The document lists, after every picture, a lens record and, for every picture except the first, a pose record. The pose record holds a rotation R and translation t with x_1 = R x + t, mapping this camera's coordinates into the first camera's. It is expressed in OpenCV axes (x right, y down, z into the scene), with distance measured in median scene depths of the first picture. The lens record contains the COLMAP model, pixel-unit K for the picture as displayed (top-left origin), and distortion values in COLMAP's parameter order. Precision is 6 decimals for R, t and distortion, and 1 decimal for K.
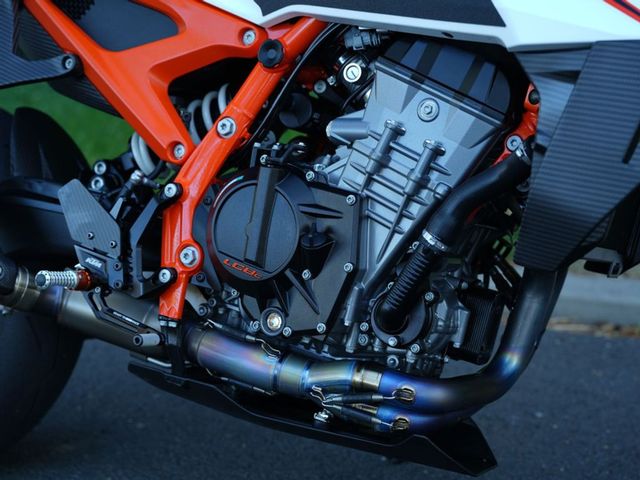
lens RADIAL K [[1004.7, 0, 320.0], [0, 1004.7, 240.0], [0, 0, 1]] dist [-0.073728, 0.890972]
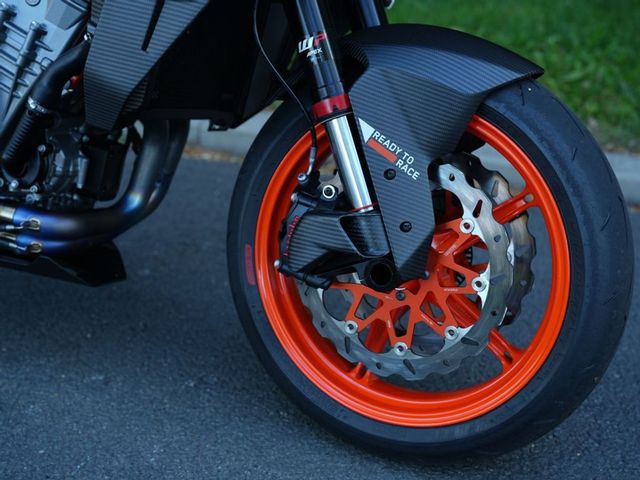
lens RADIAL K [[1004.7, 0, 320.0], [0, 1004.7, 240.0], [0, 0, 1]] dist [-0.073728, 0.890972]
pose [[0.994831, -0.012677, 0.100752, 0.314399], [-0.004058, 0.986420, 0.164192, -0.037861], [-0.101465, -0.163752, 0.981270, -0.289508]]
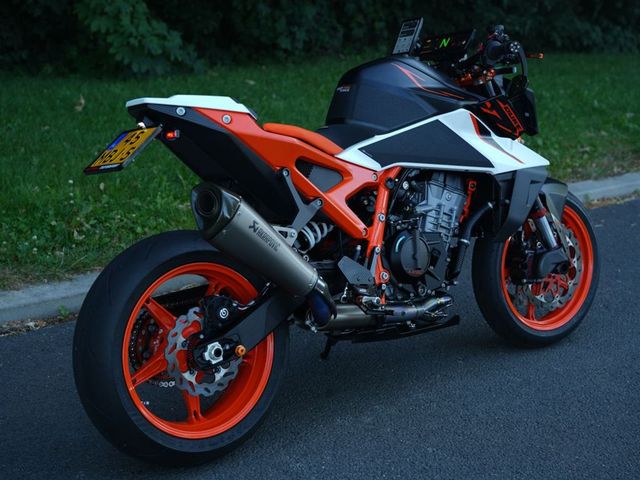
lens RADIAL K [[1004.7, 0, 320.0], [0, 1004.7, 240.0], [0, 0, 1]] dist [-0.073728, 0.890972]
pose [[0.409139, -0.223167, 0.884761, -2.350689], [0.165930, 0.971660, 0.168355, -0.505867], [-0.897258, 0.077928, 0.434574, 0.133289]]
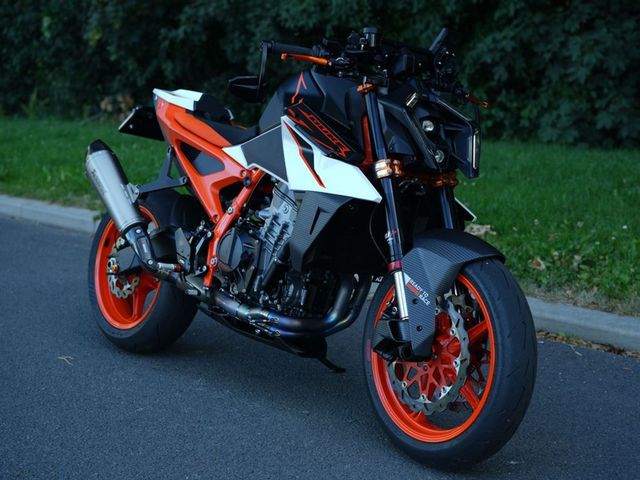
lens RADIAL K [[1004.7, 0, 320.0], [0, 1004.7, 240.0], [0, 0, 1]] dist [-0.073728, 0.890972]
pose [[0.927774, 0.058617, -0.368509, 1.086262], [-0.073305, 0.996971, -0.025974, 0.009344], [0.365870, 0.051112, 0.929261, -1.285666]]
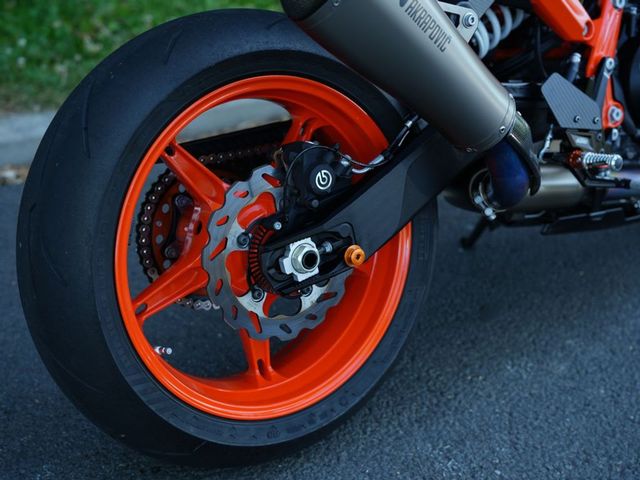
lens RADIAL K [[1004.7, 0, 320.0], [0, 1004.7, 240.0], [0, 0, 1]] dist [-0.073728, 0.890972]
pose [[0.466475, -0.343207, 0.815237, -1.447275], [0.148350, 0.938957, 0.310407, -0.293638], [-0.872006, -0.023857, 0.488914, 0.753595]]
